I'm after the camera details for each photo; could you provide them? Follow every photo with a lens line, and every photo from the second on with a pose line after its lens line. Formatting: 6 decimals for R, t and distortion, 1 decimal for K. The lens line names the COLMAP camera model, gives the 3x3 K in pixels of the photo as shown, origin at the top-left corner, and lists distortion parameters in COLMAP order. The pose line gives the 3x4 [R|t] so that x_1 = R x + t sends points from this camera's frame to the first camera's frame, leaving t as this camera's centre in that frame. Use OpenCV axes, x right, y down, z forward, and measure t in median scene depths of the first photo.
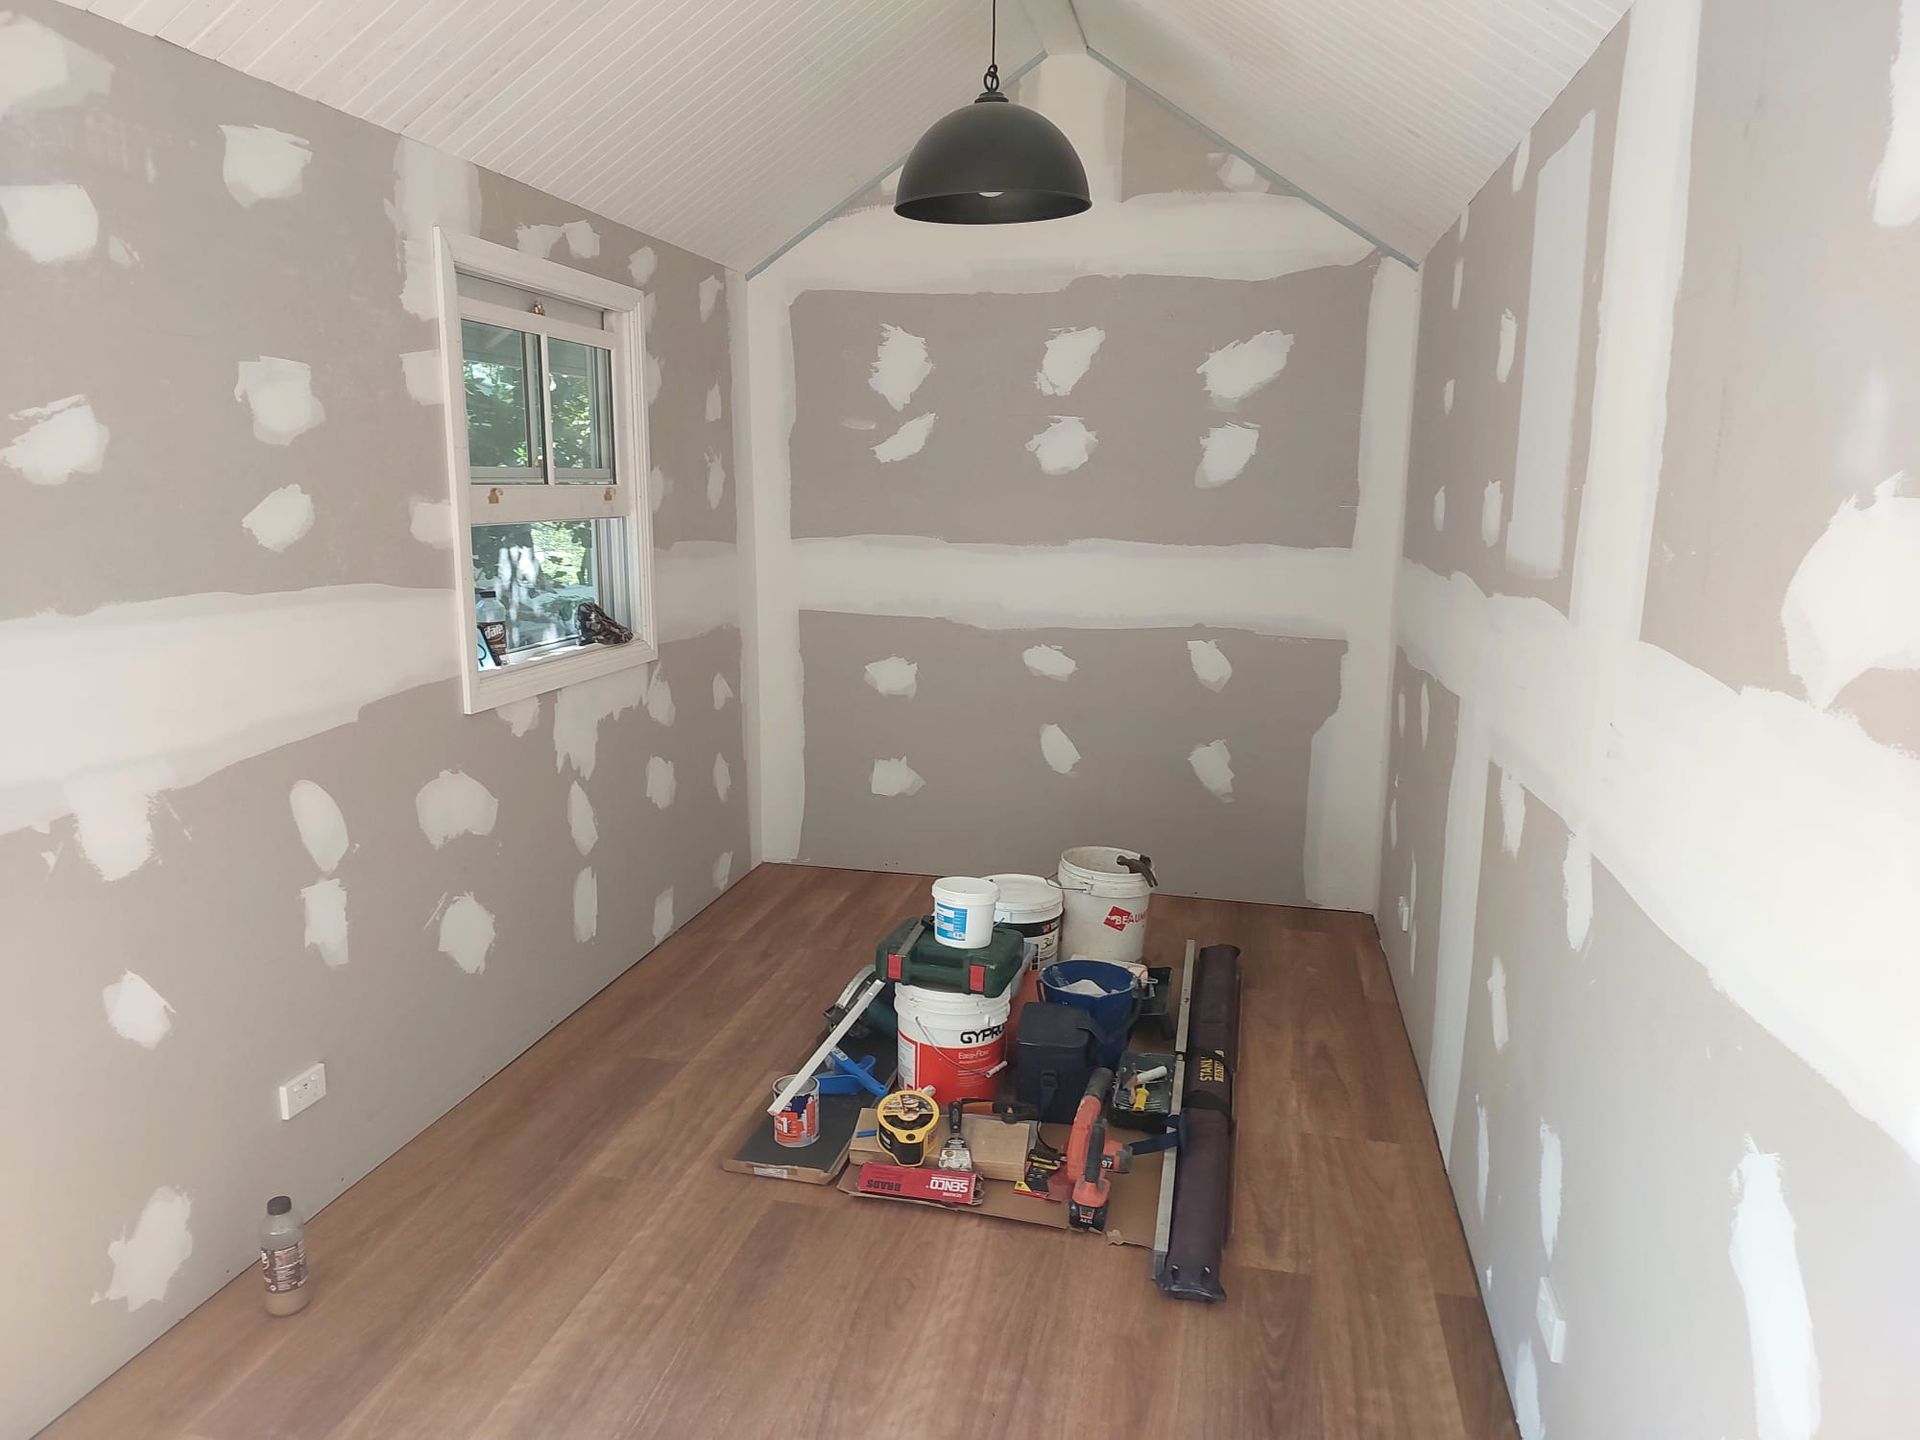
lens RADIAL K [[1303.7, 0, 953.4], [0, 1303.7, 722.1], [0, 0, 1]] dist [0.054401, -0.062764]
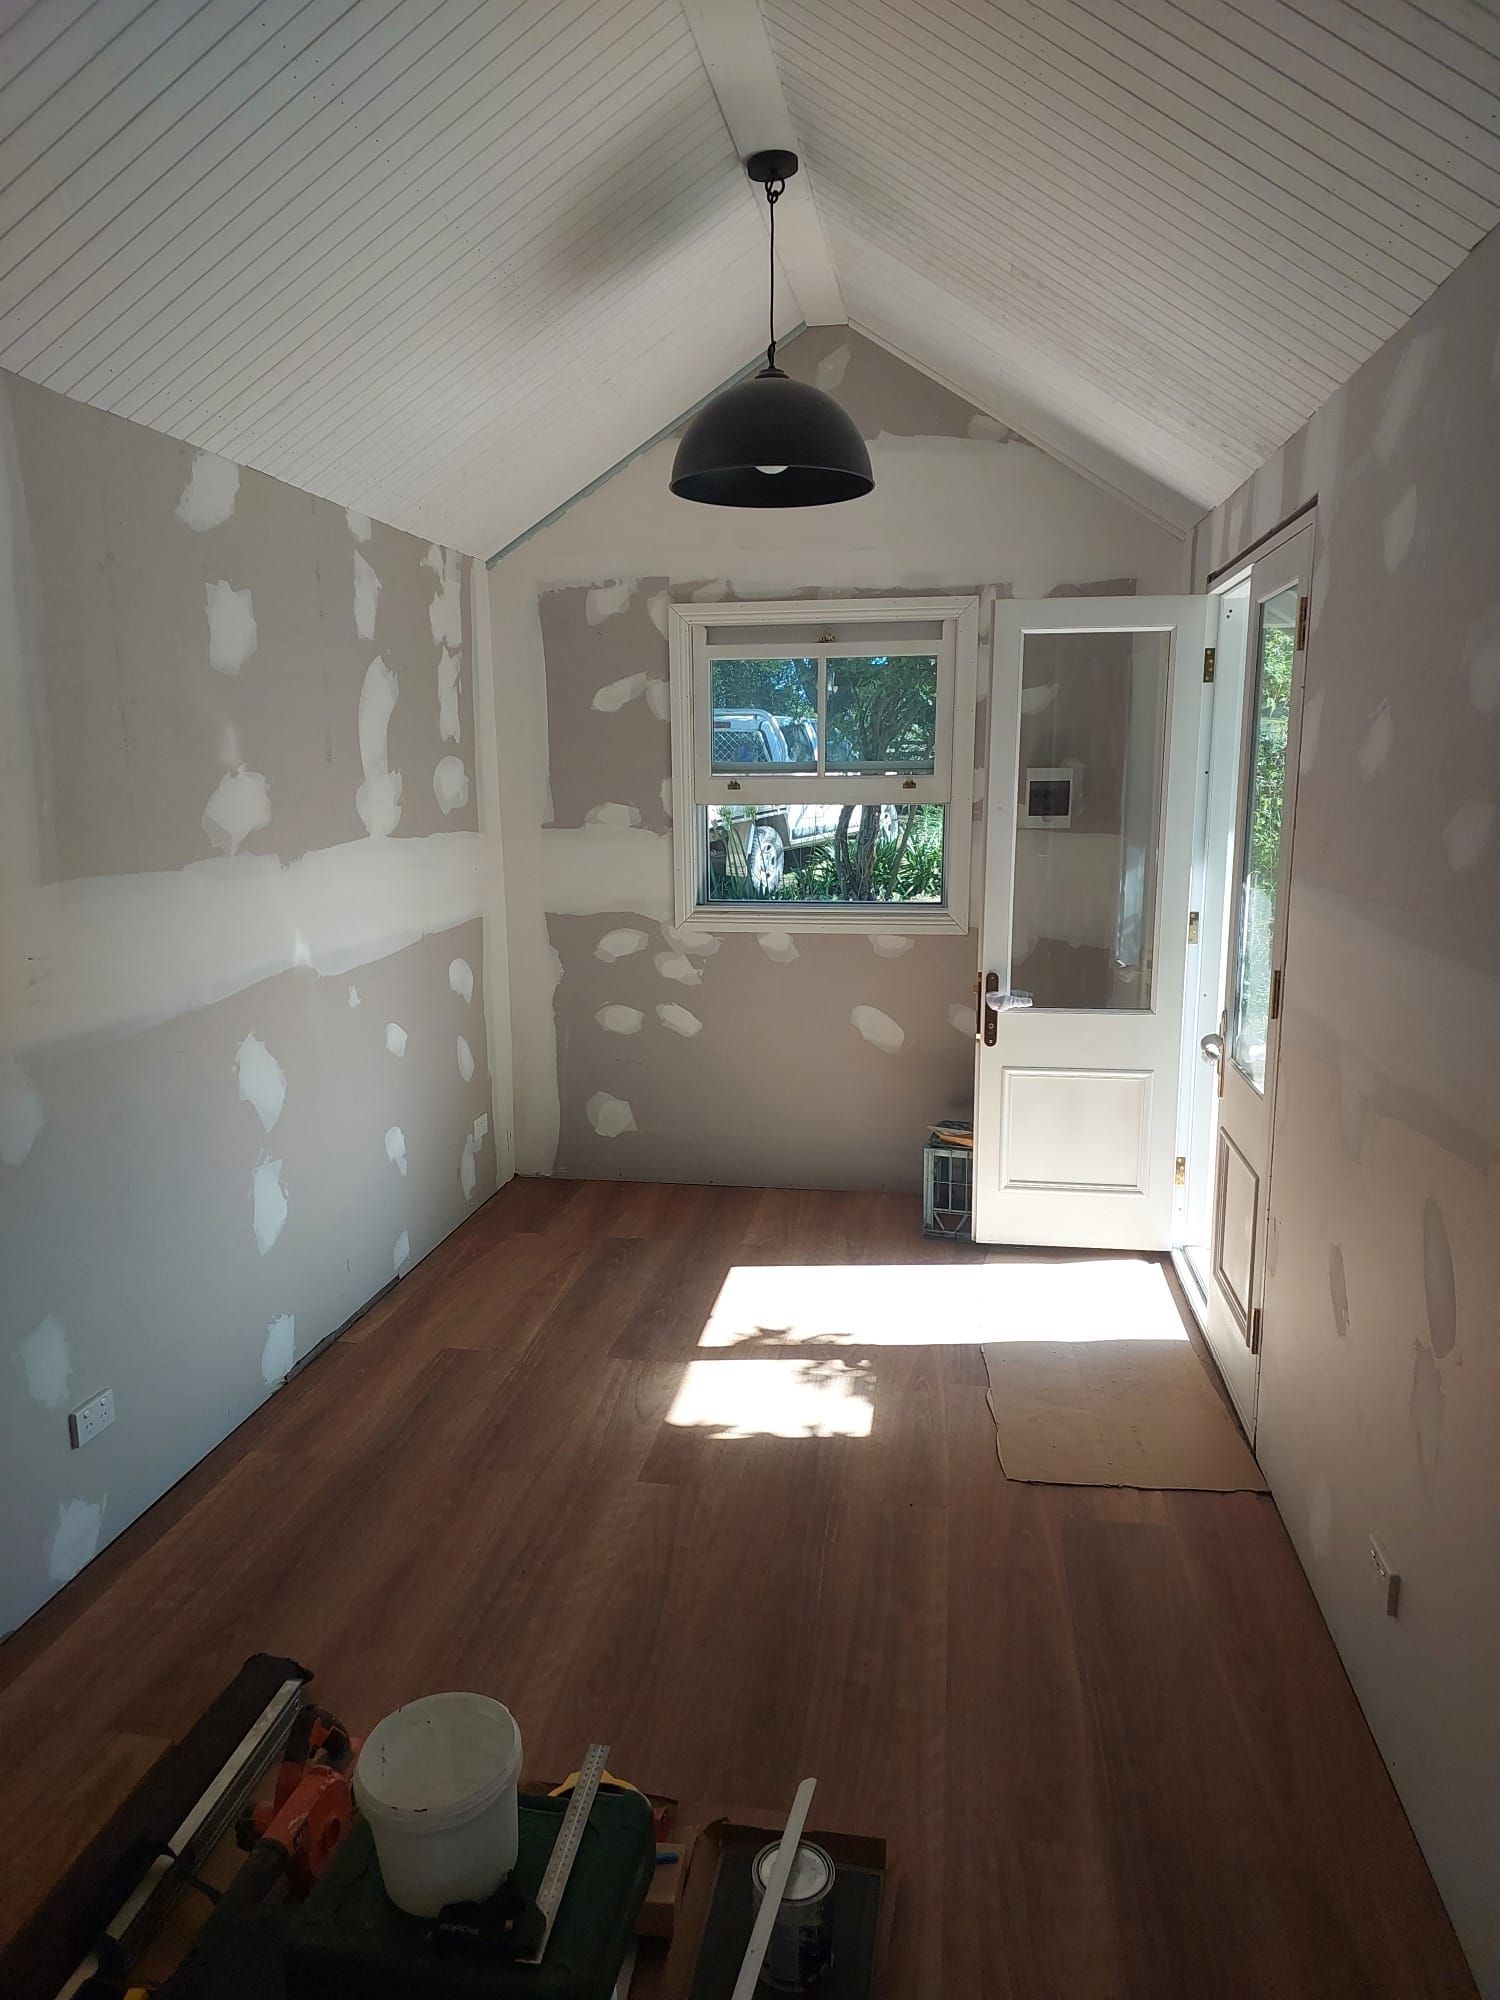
lens RADIAL K [[1352.1, 0, 723.8], [0, 1352.1, 1001.1], [0, 0, 1]] dist [0.078041, -0.103746]
pose [[-0.998899, 0.001592, -0.046879, -0.055323], [-0.014689, 0.938541, 0.344856, -0.224331], [0.044547, 0.345165, -0.937484, 1.209086]]
